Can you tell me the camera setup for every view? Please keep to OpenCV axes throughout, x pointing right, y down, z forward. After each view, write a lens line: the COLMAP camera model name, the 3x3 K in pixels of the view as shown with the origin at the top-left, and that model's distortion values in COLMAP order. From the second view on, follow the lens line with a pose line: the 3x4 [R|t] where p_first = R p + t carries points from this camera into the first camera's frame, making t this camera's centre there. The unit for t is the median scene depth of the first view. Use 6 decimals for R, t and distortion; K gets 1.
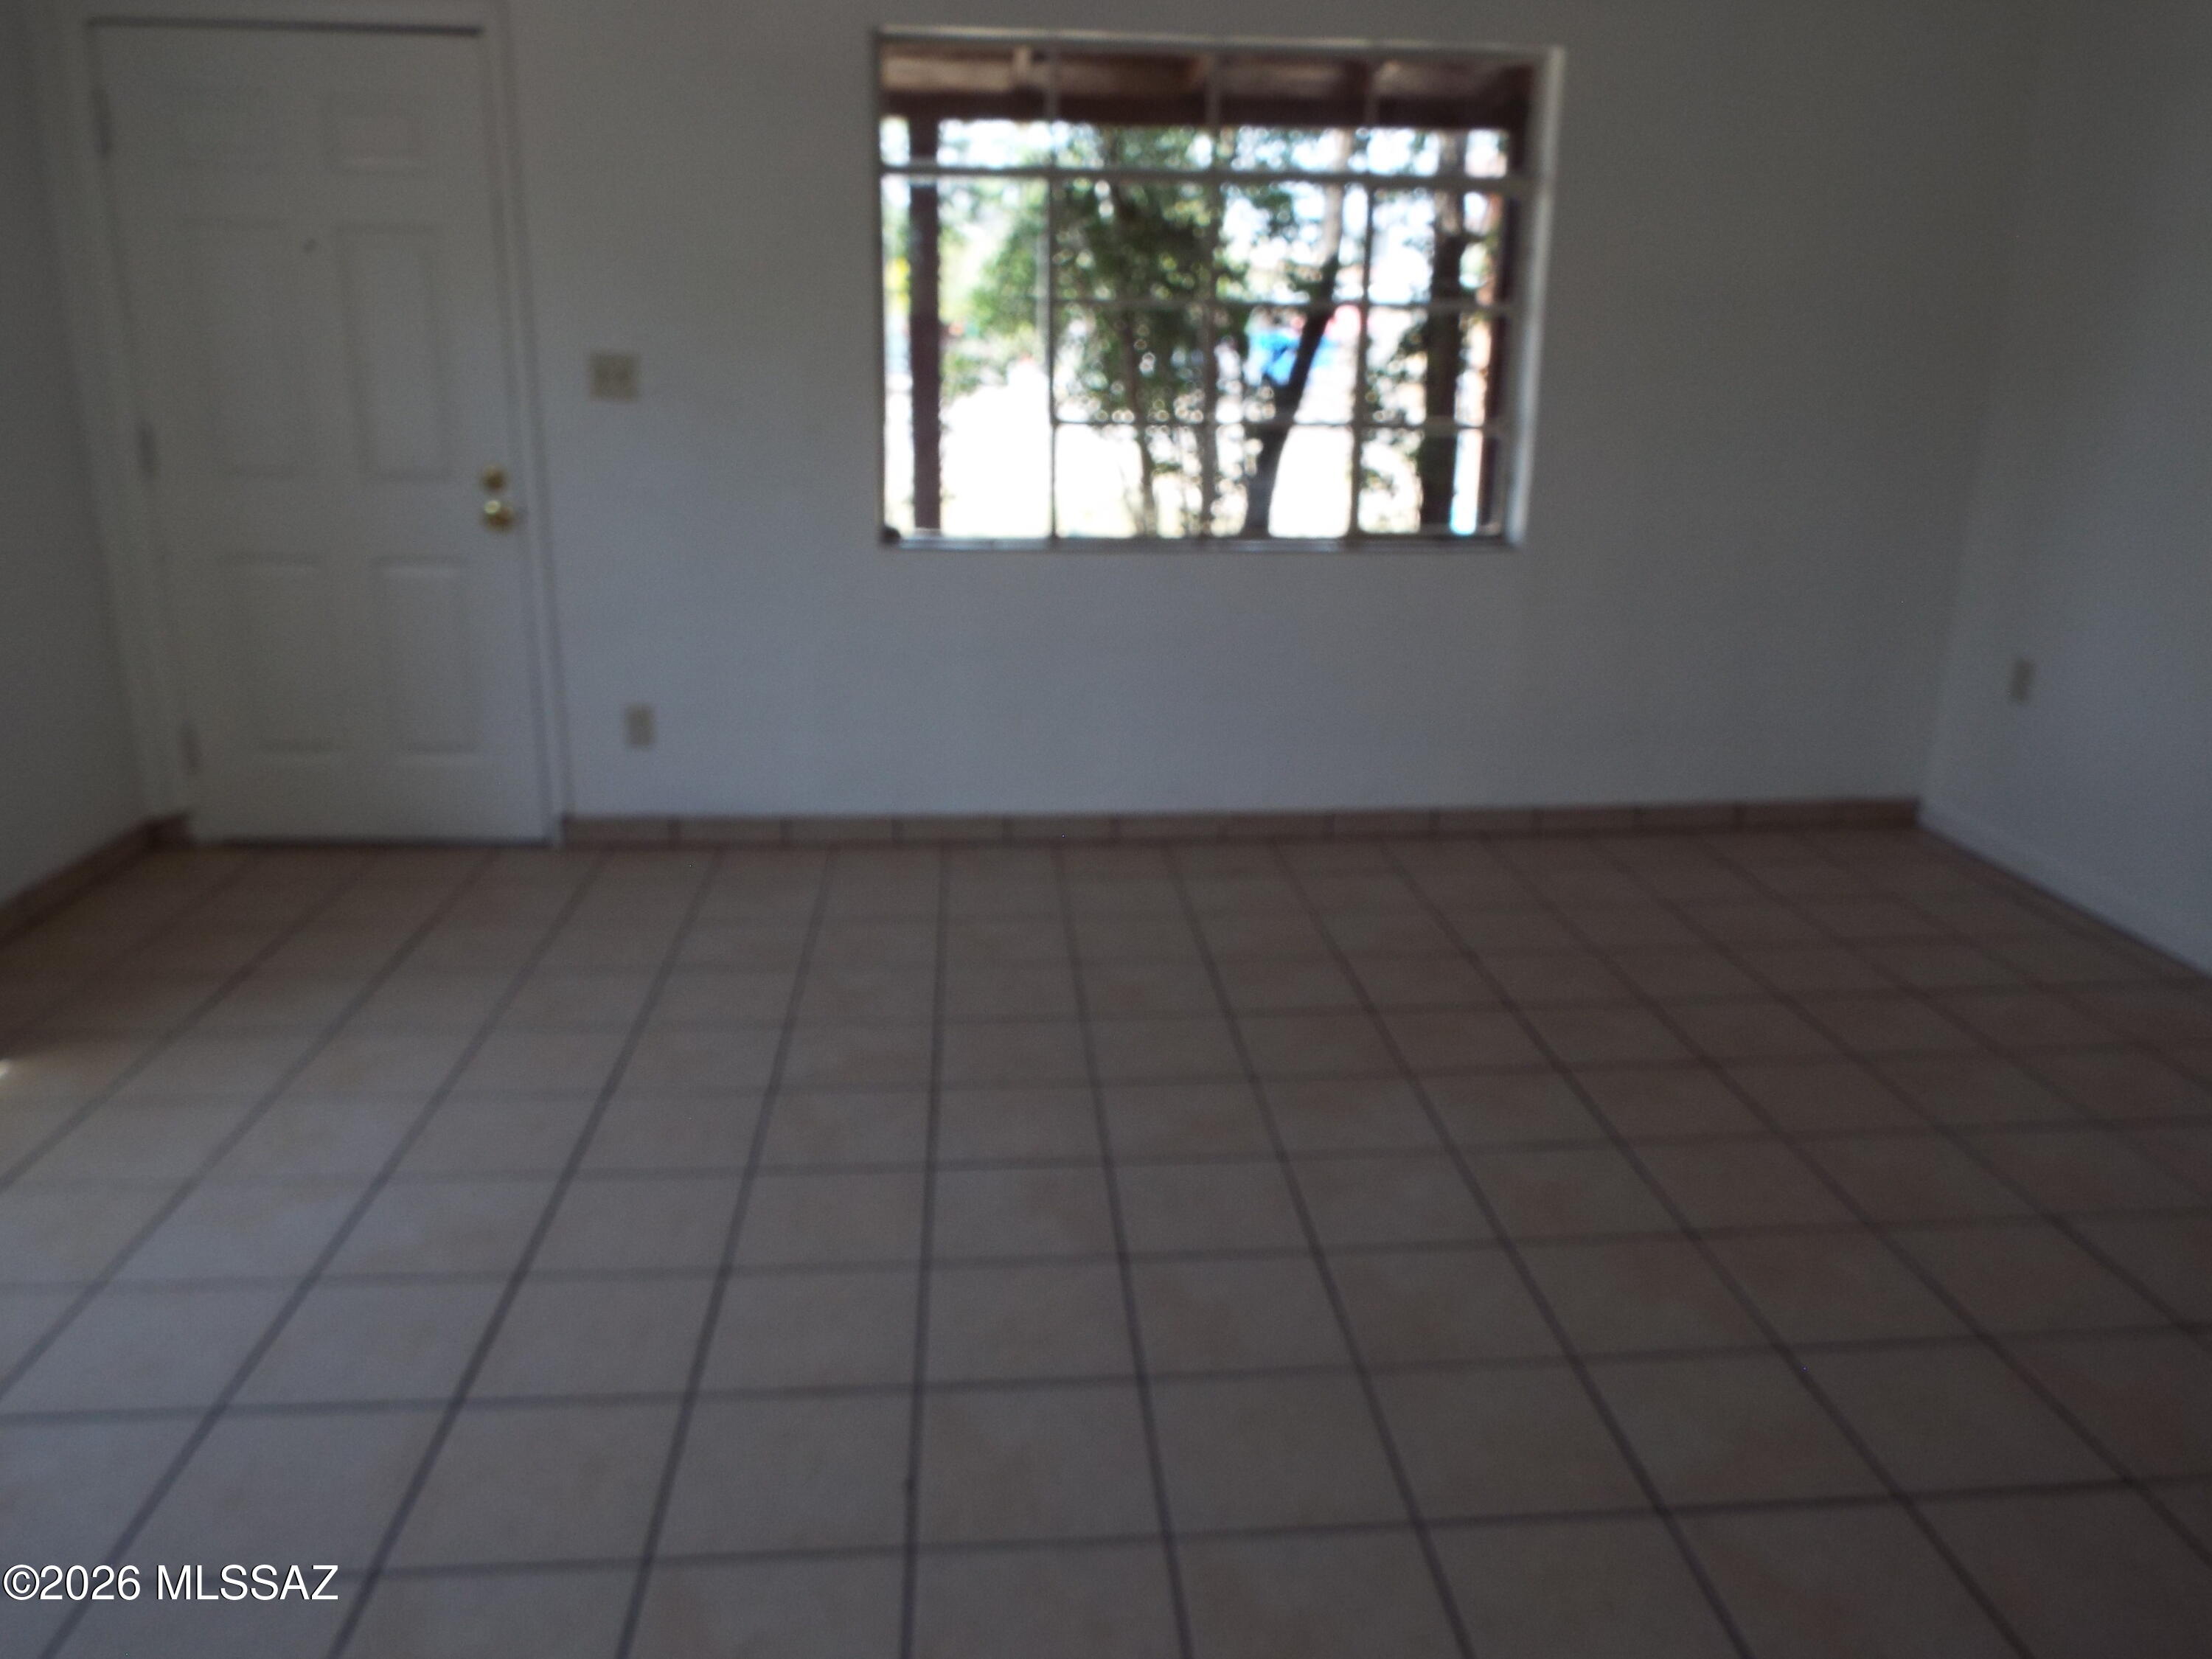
lens RADIAL K [[1603.7, 0, 1117.4], [0, 1603.7, 840.3], [0, 0, 1]] dist [-0.015000, 0.017708]
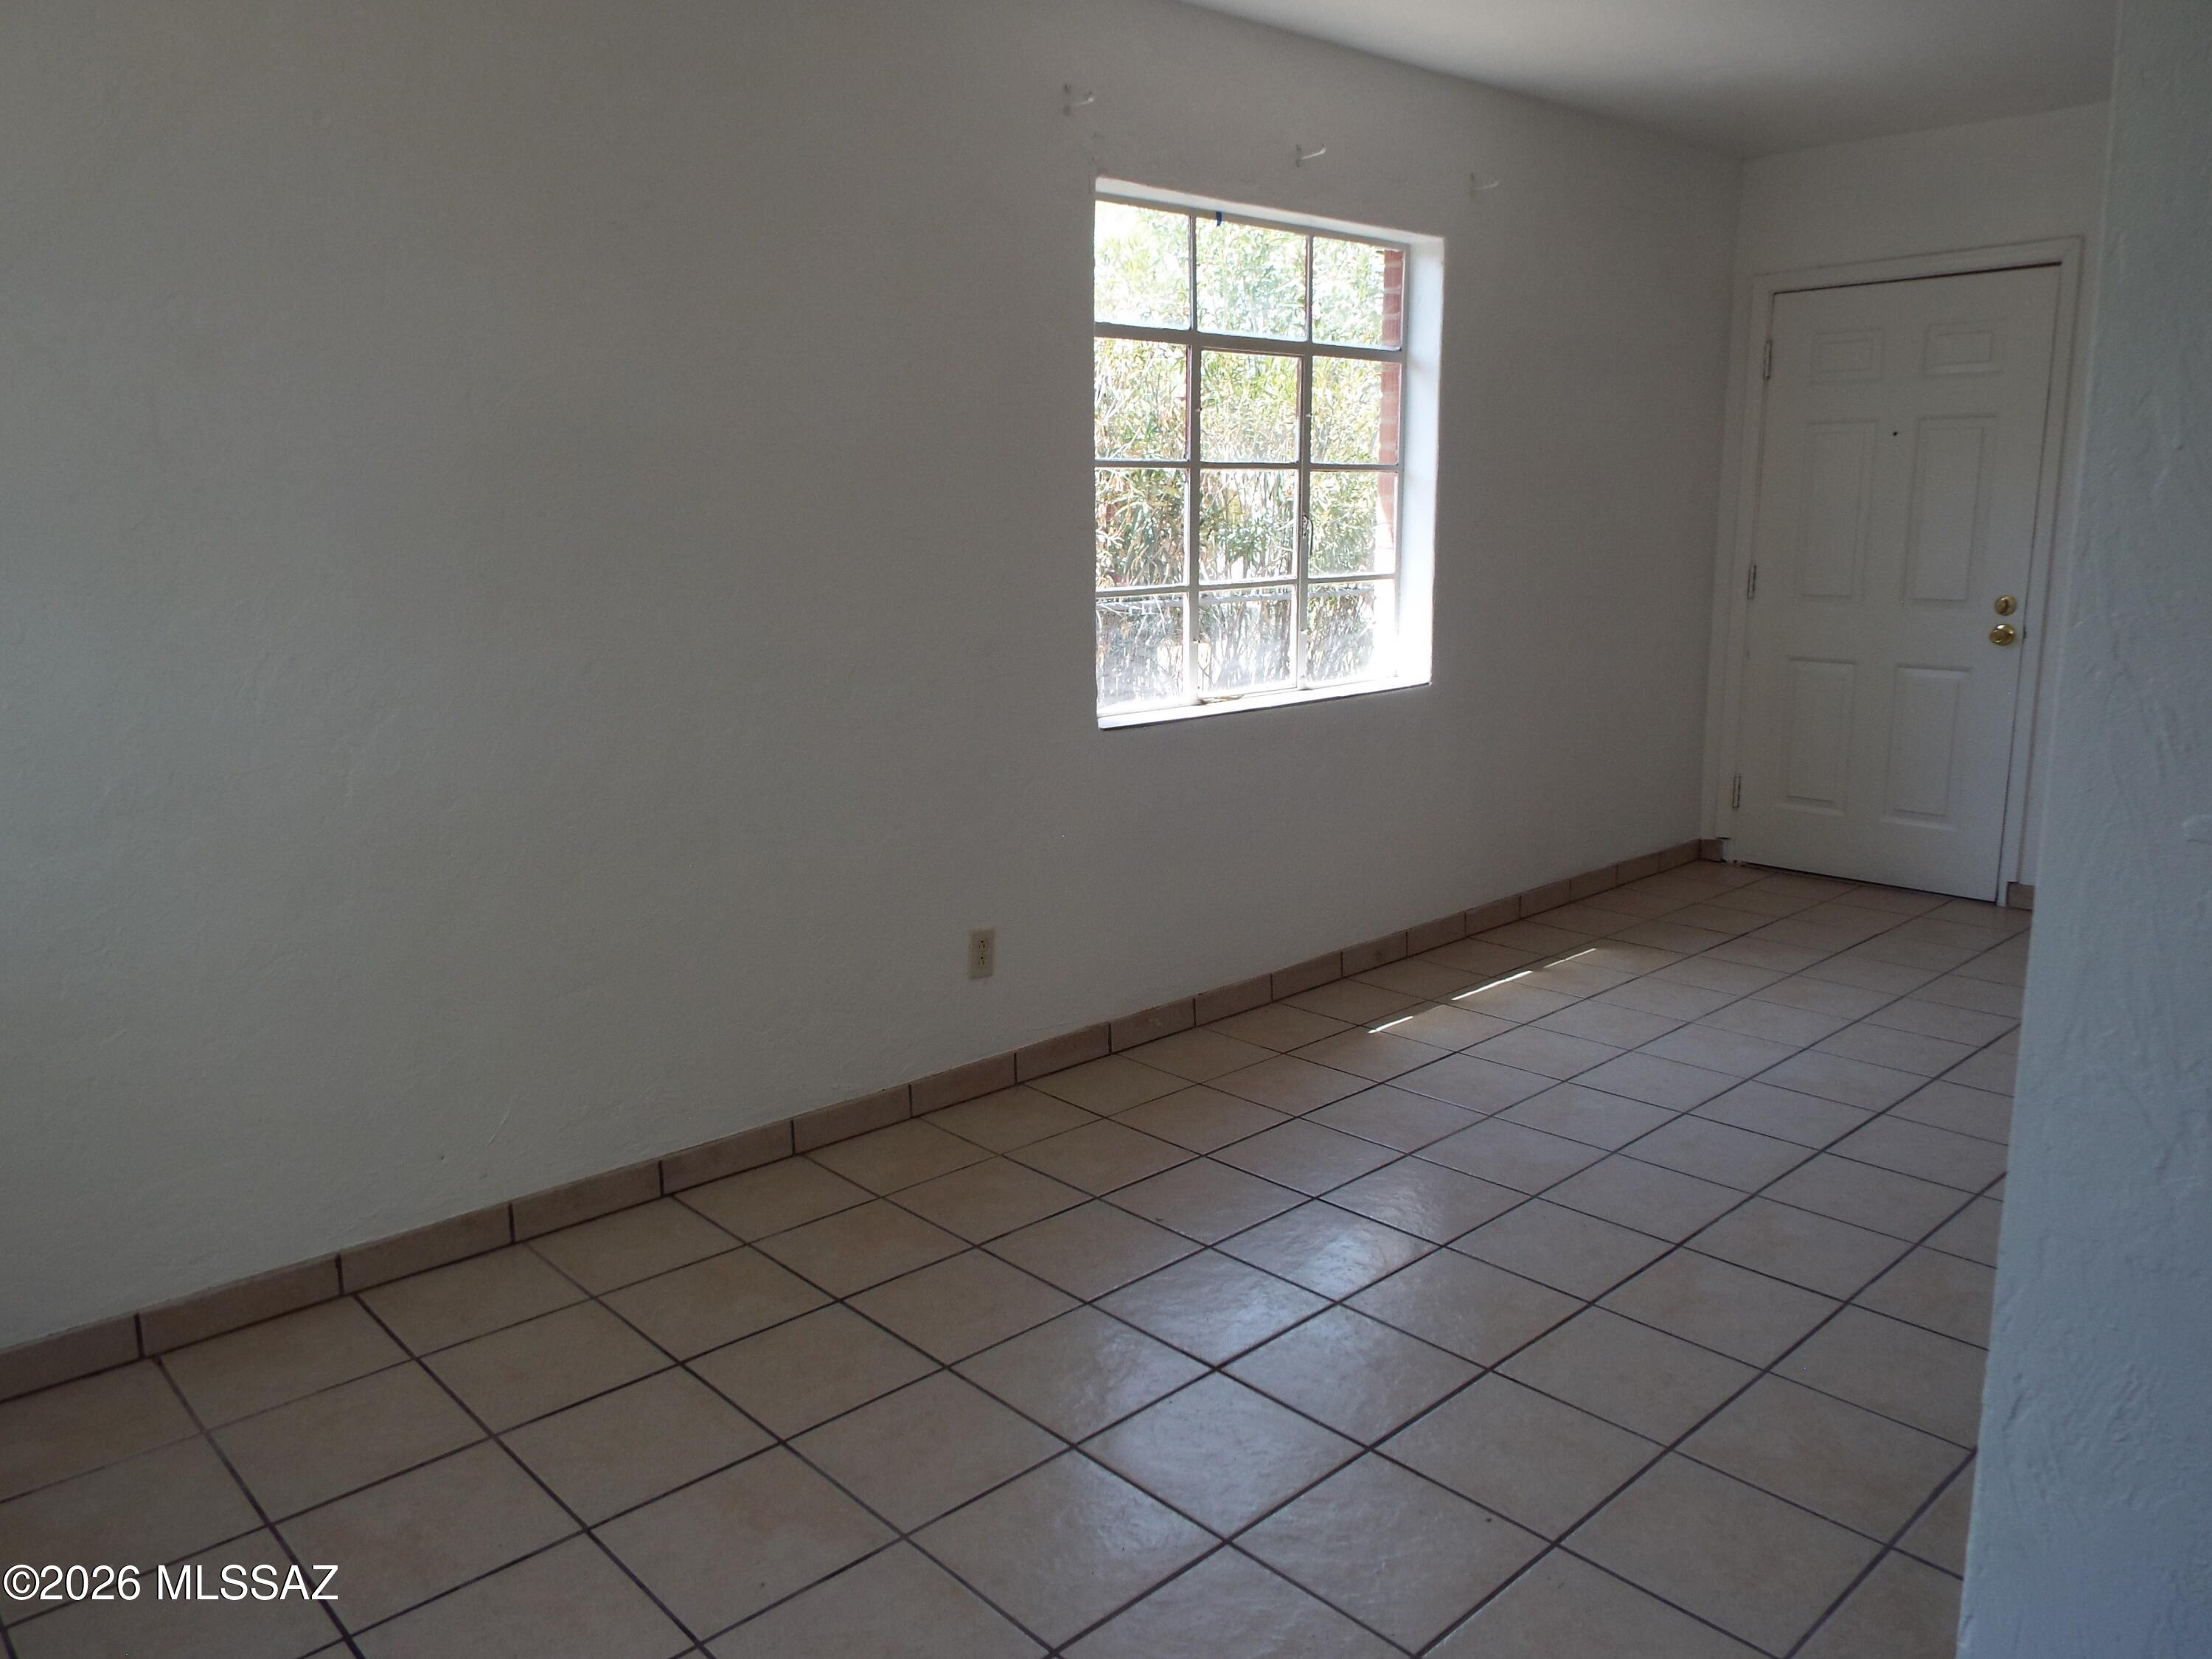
lens RADIAL K [[1603.7, 0, 1111.1], [0, 1603.7, 838.6], [0, 0, 1]] dist [-0.015000, 0.017708]
pose [[0.618752, 0.132674, -0.774302, 0.173817], [-0.204405, 0.978877, 0.004386, 0.092222], [0.758528, 0.155558, 0.632801, -0.300784]]
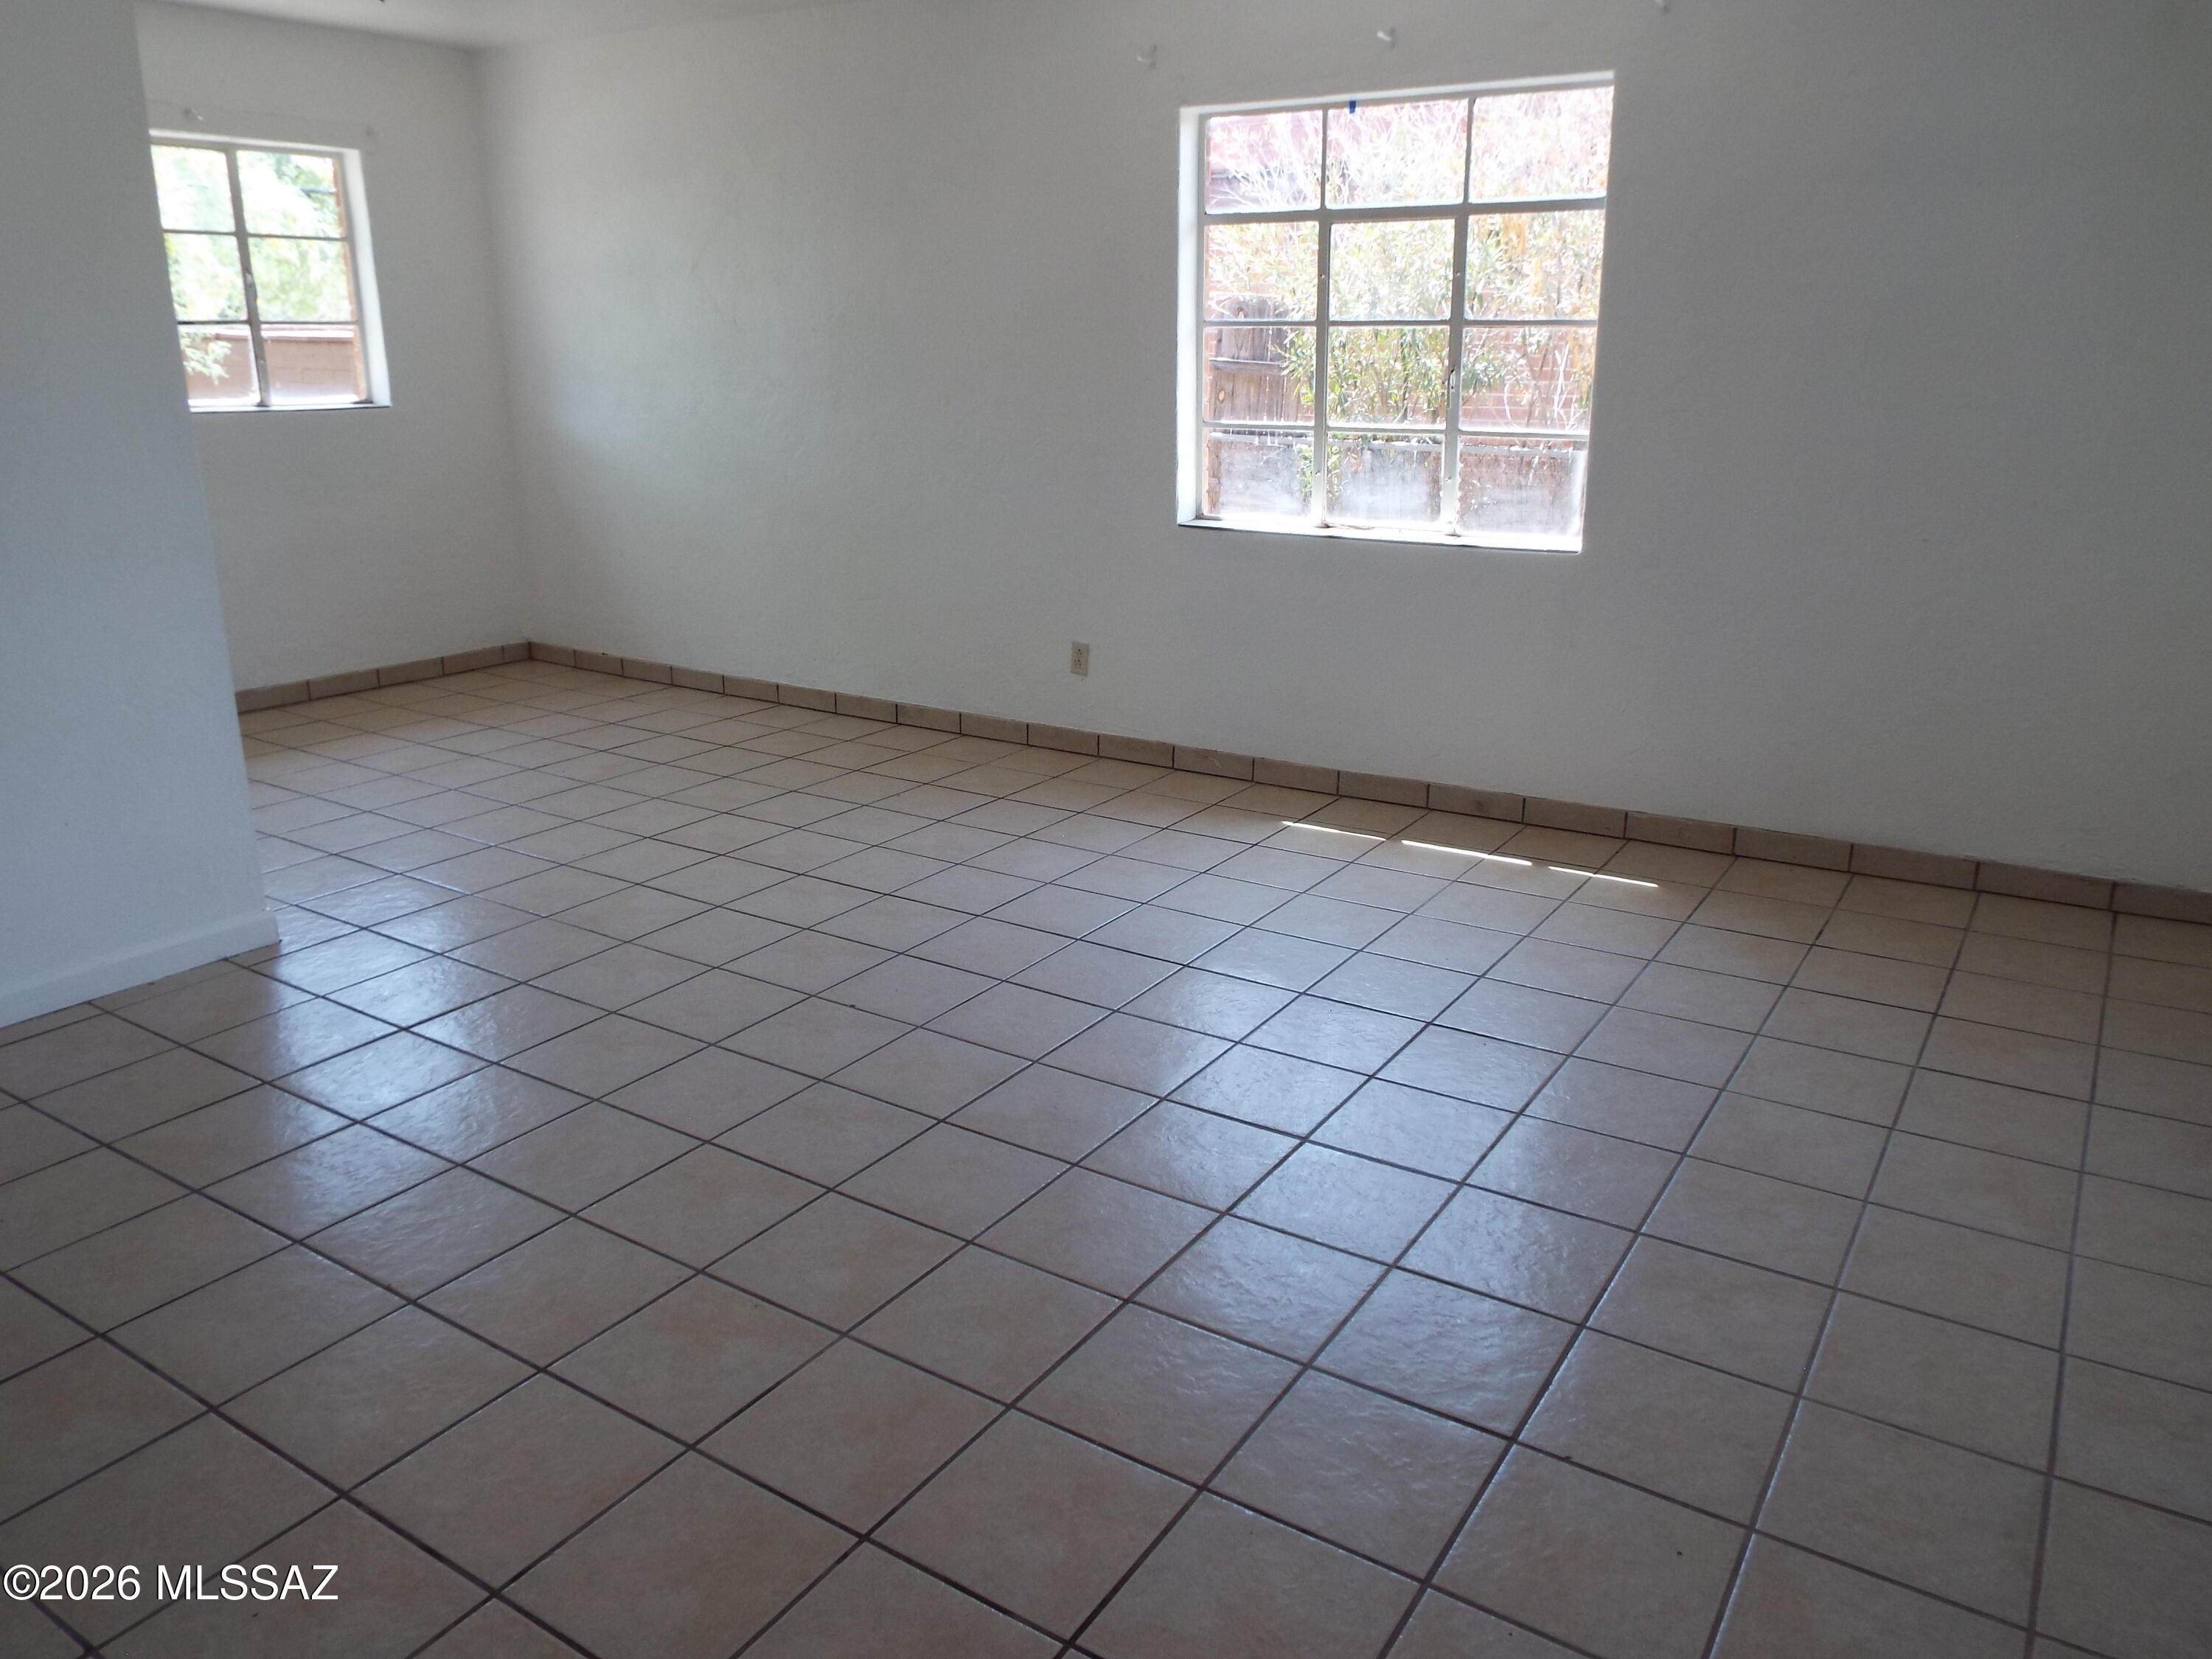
lens RADIAL K [[1603.7, 0, 1121.2], [0, 1603.7, 828.0], [0, 0, 1]] dist [-0.015000, 0.017708]
pose [[-0.606695, 0.209424, -0.766852, 0.490386], [-0.243089, 0.869586, 0.429800, -0.295469], [0.756854, 0.447171, -0.476665, 0.972272]]
